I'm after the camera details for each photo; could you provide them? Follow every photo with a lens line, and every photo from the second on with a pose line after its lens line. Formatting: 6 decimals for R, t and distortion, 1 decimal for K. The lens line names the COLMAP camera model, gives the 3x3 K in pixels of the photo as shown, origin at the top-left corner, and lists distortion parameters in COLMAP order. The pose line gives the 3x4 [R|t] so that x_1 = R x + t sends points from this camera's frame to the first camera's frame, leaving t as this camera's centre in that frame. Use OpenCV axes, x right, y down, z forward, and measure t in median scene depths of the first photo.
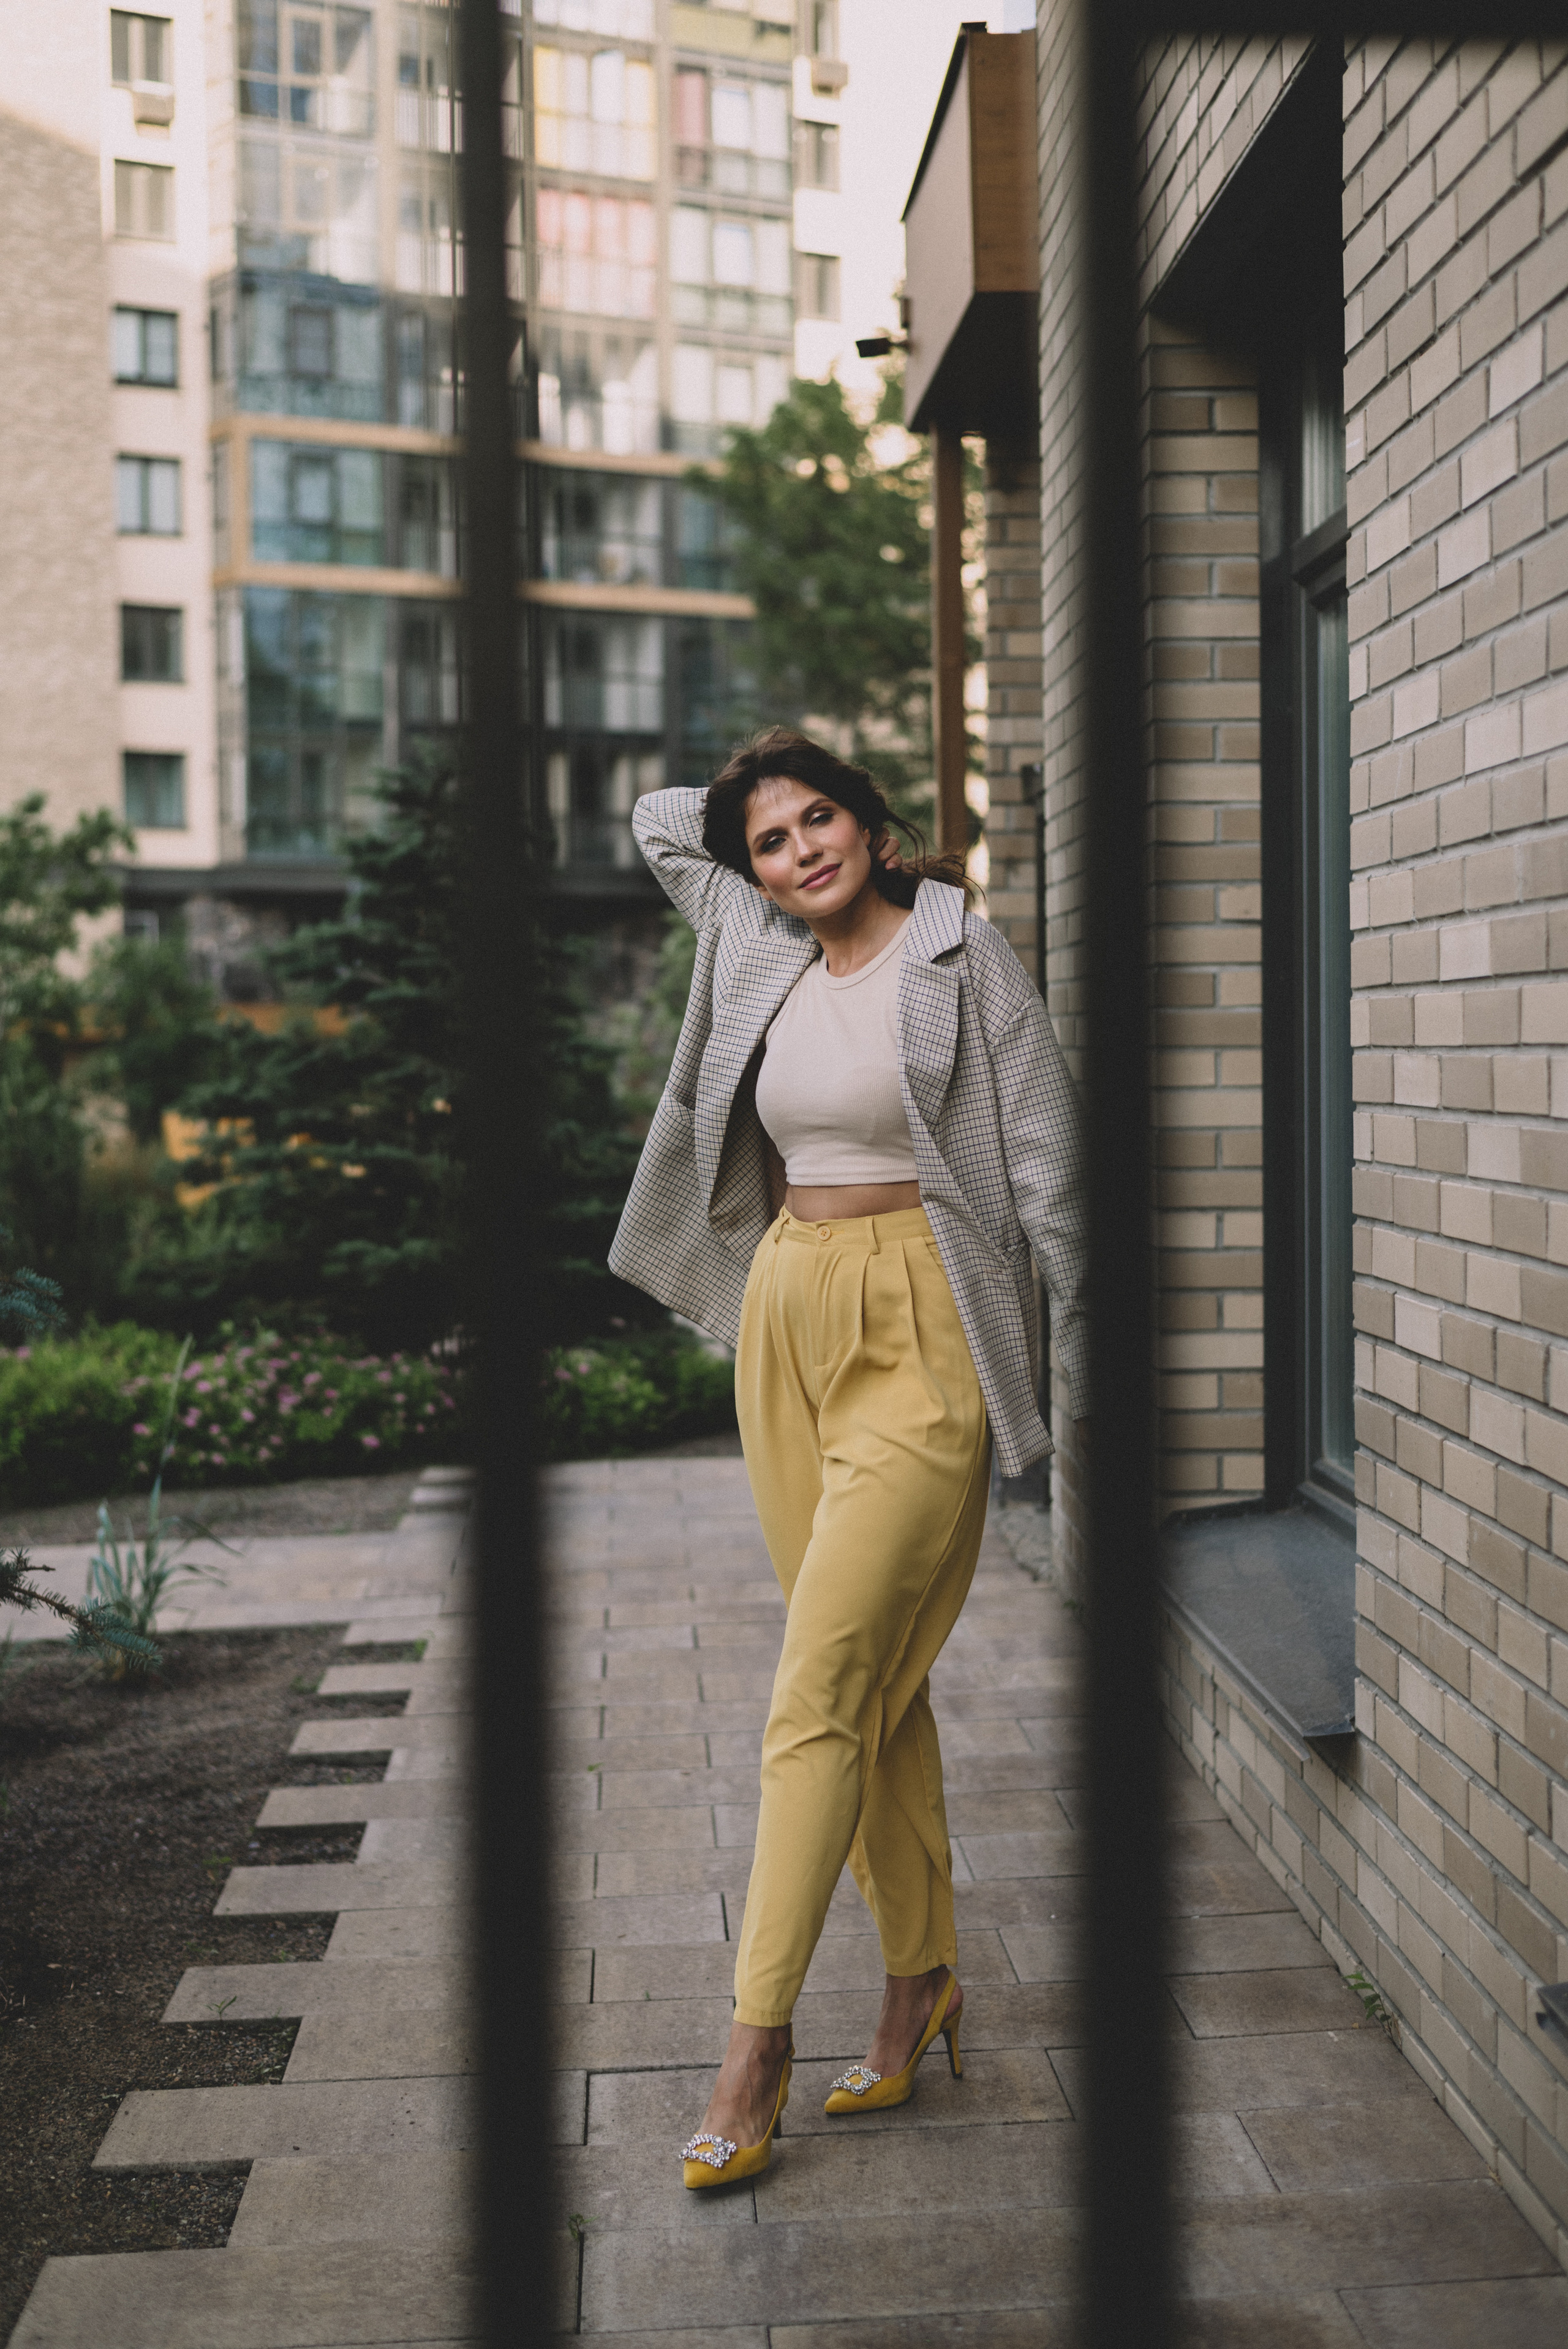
lens RADIAL K [[3419.6, 0, 784.7], [0, 3419.6, 1172.1], [0, 0, 1]] dist [0.003649, 0.000000]
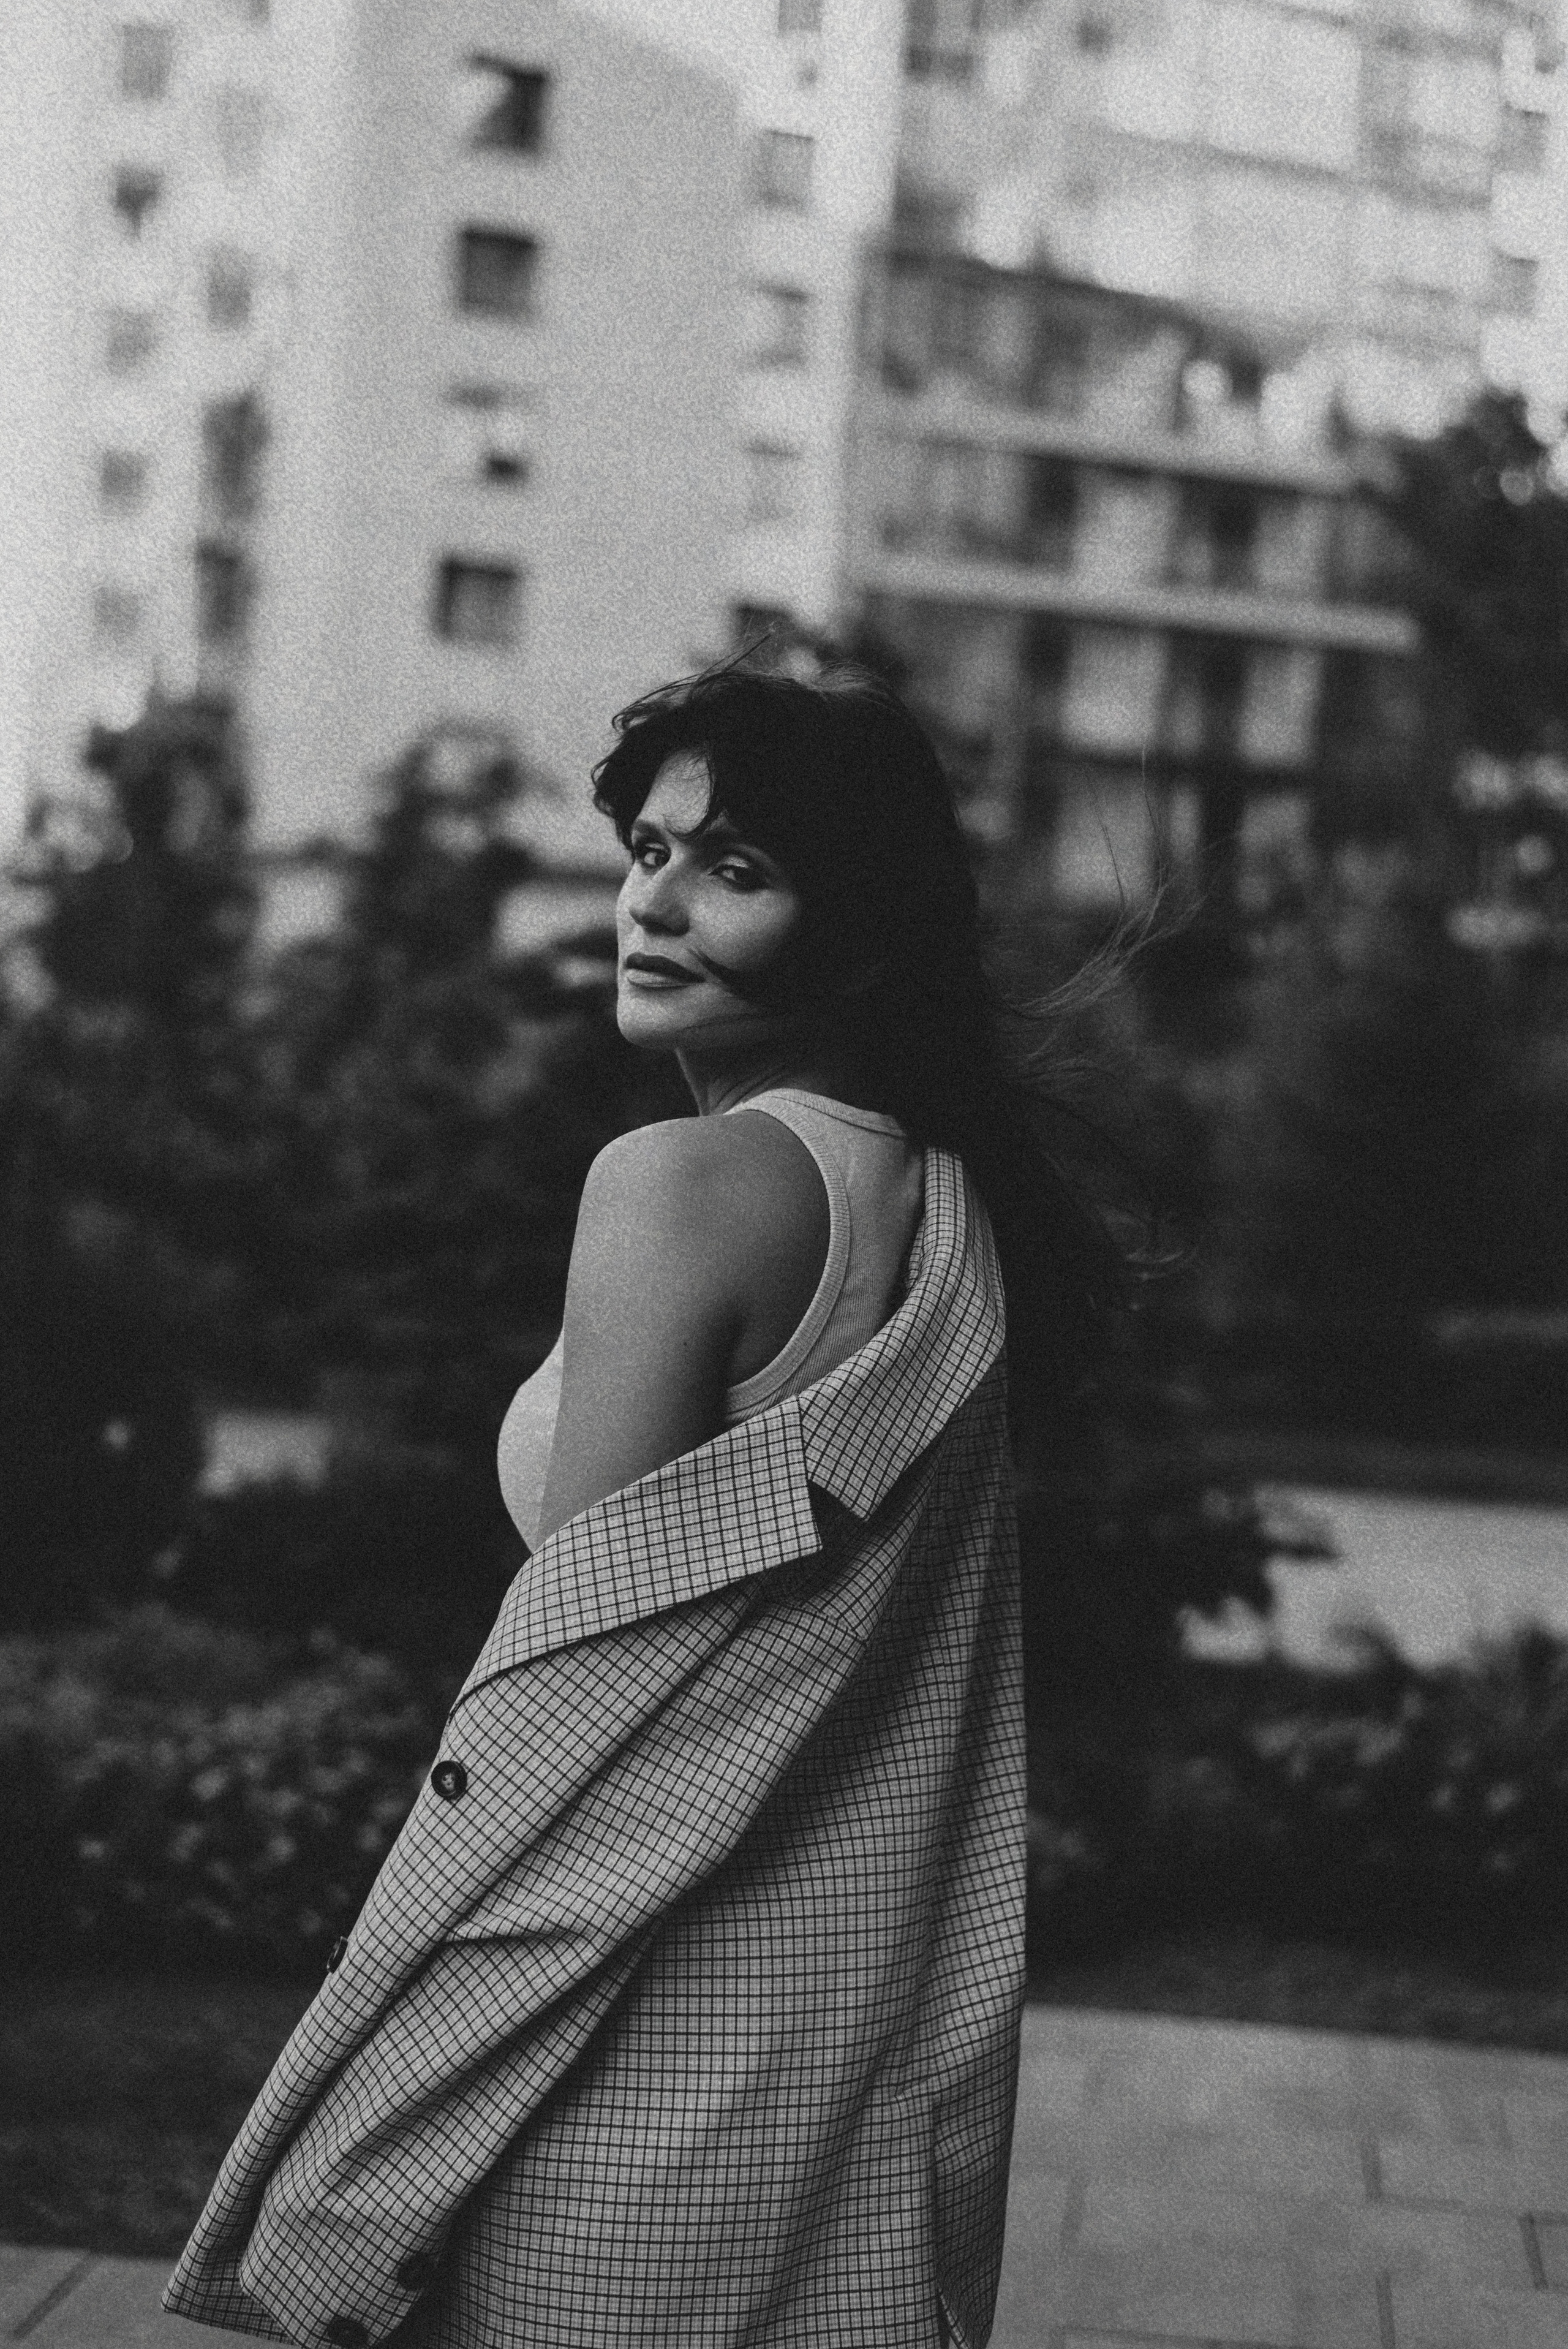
lens RADIAL K [[3419.6, 0, 804.7], [0, 3419.6, 1233.3], [0, 0, 1]] dist [0.003649, 0.000000]
pose [[0.981837, 0.078661, -0.172651, 0.001781], [-0.077797, 0.996900, 0.011775, -0.033636], [0.173042, 0.001870, 0.984913, 0.508799]]
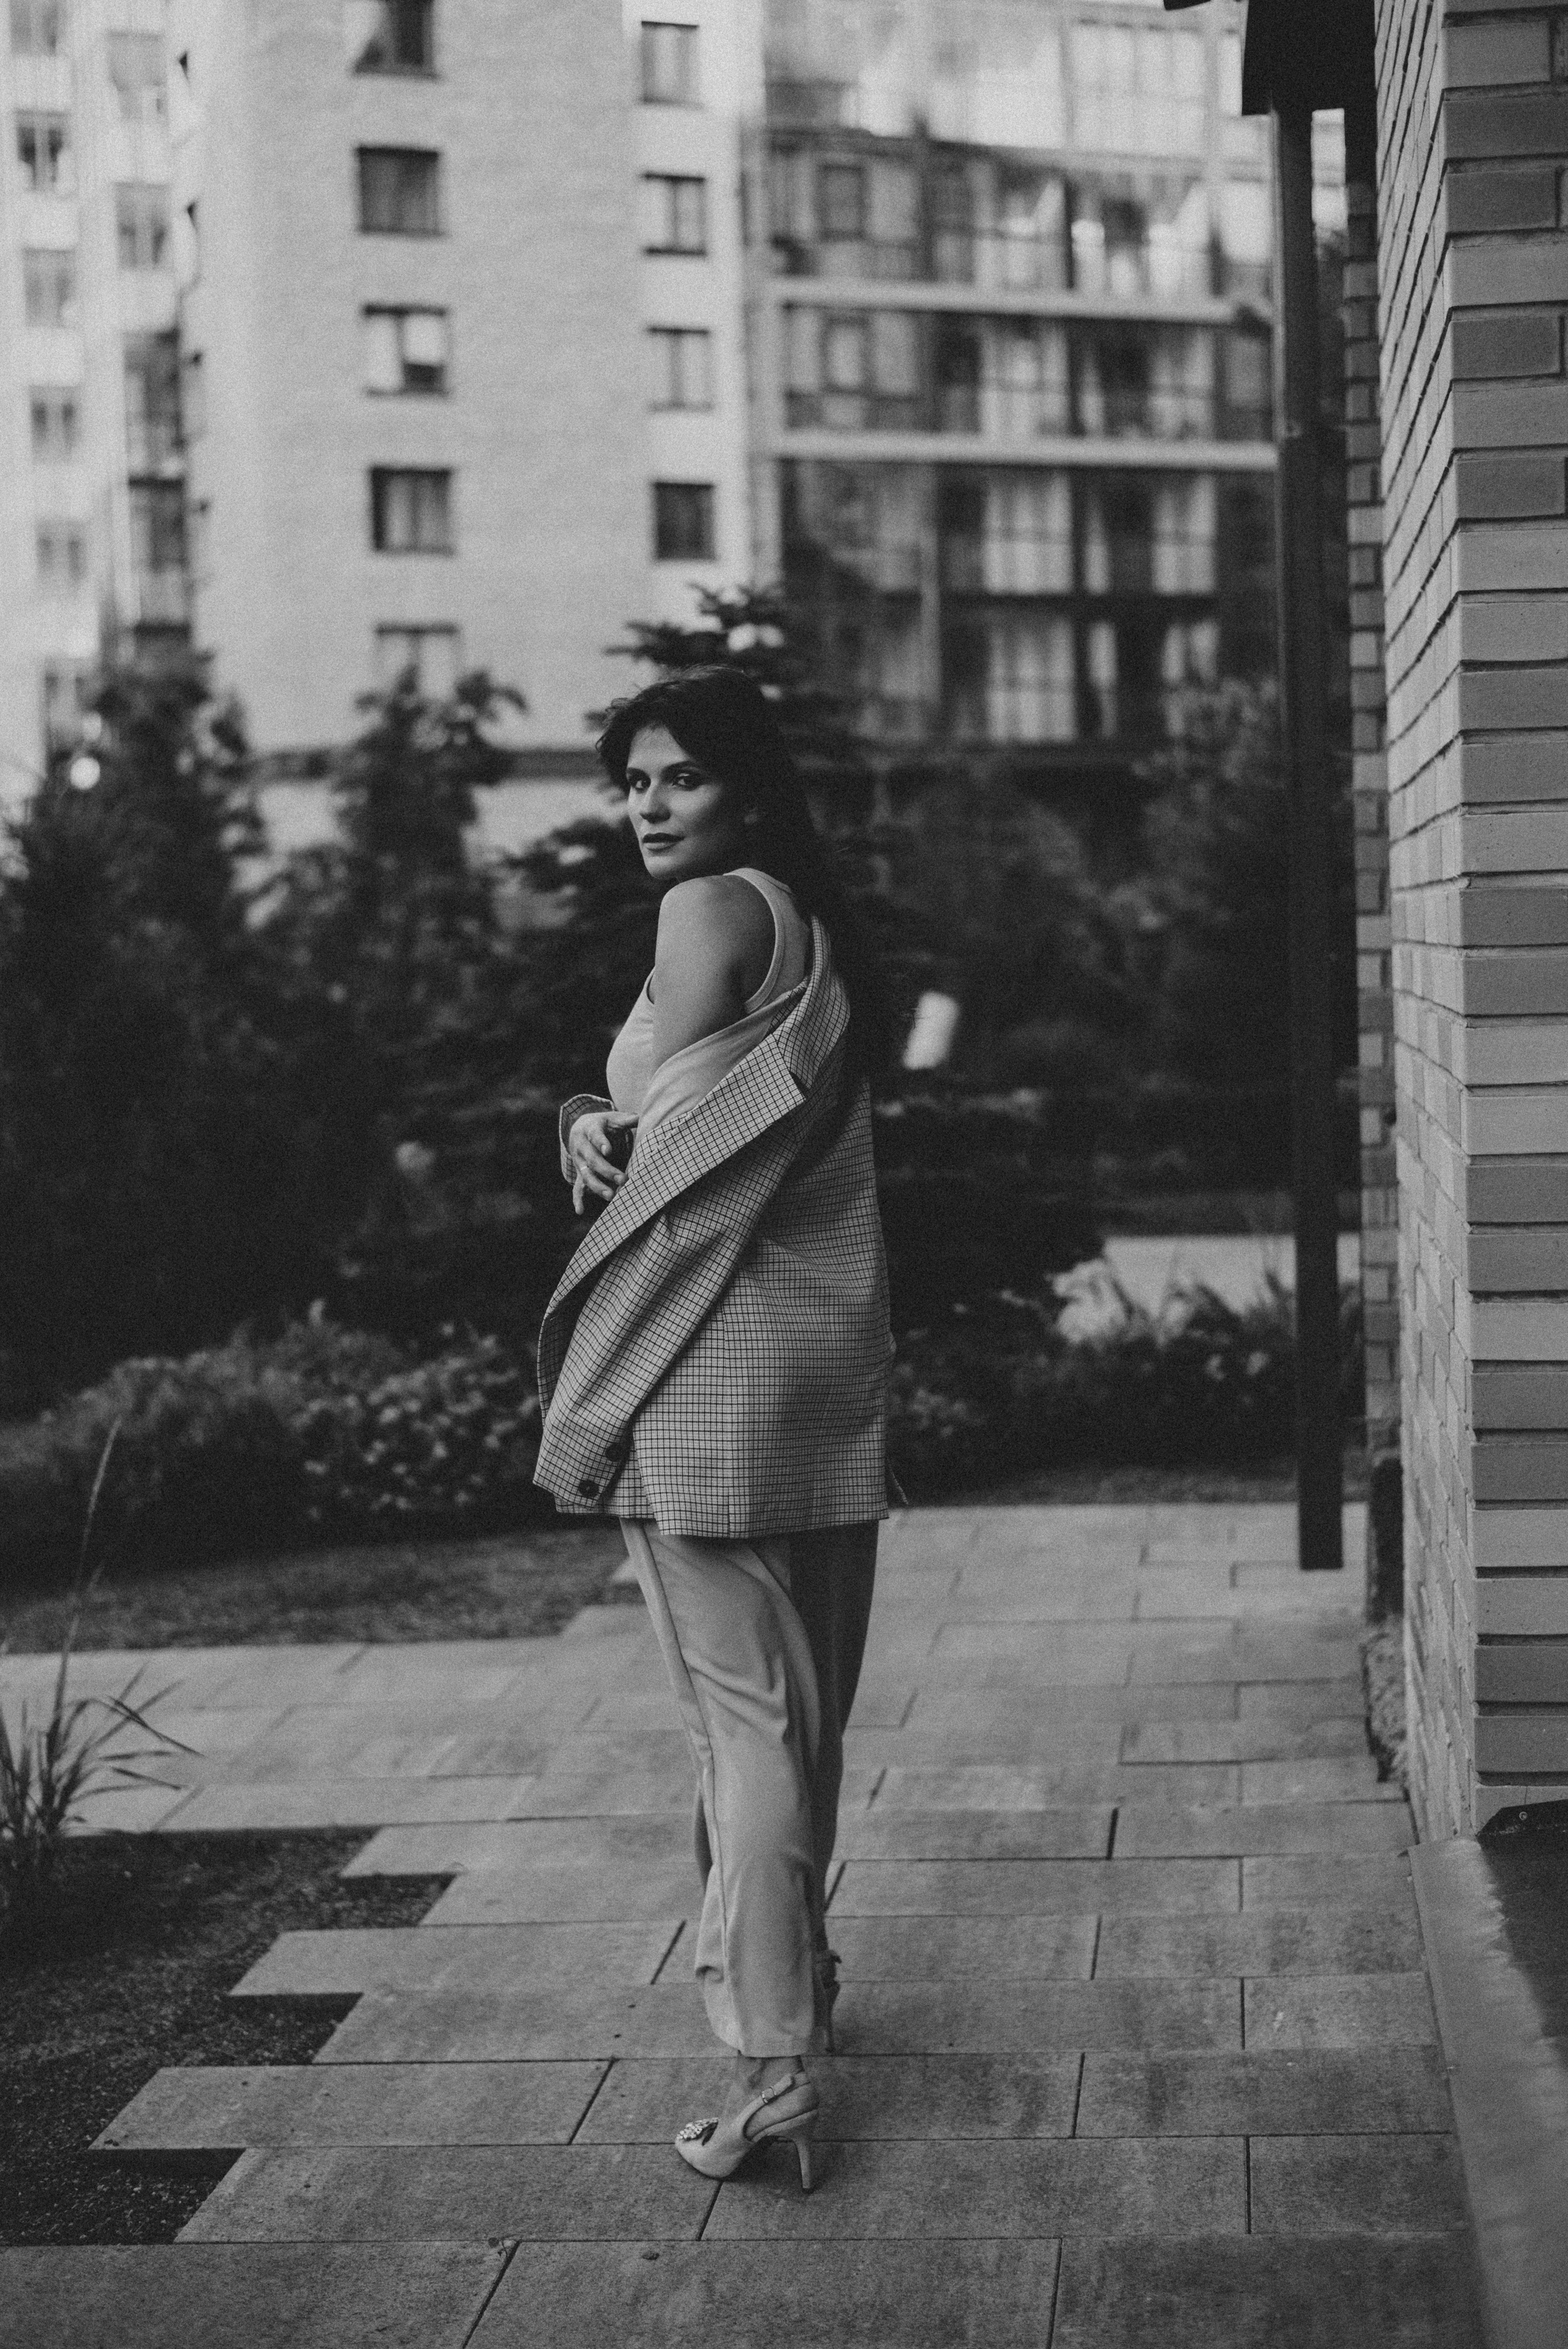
lens RADIAL K [[3419.6, 0, 788.9], [0, 3419.6, 1166.6], [0, 0, 1]] dist [0.003649, 0.000000]
pose [[0.985252, -0.007216, -0.170957, 0.056642], [0.013122, 0.999354, 0.033444, -0.019259], [0.170605, -0.035194, 0.984711, 0.244827]]
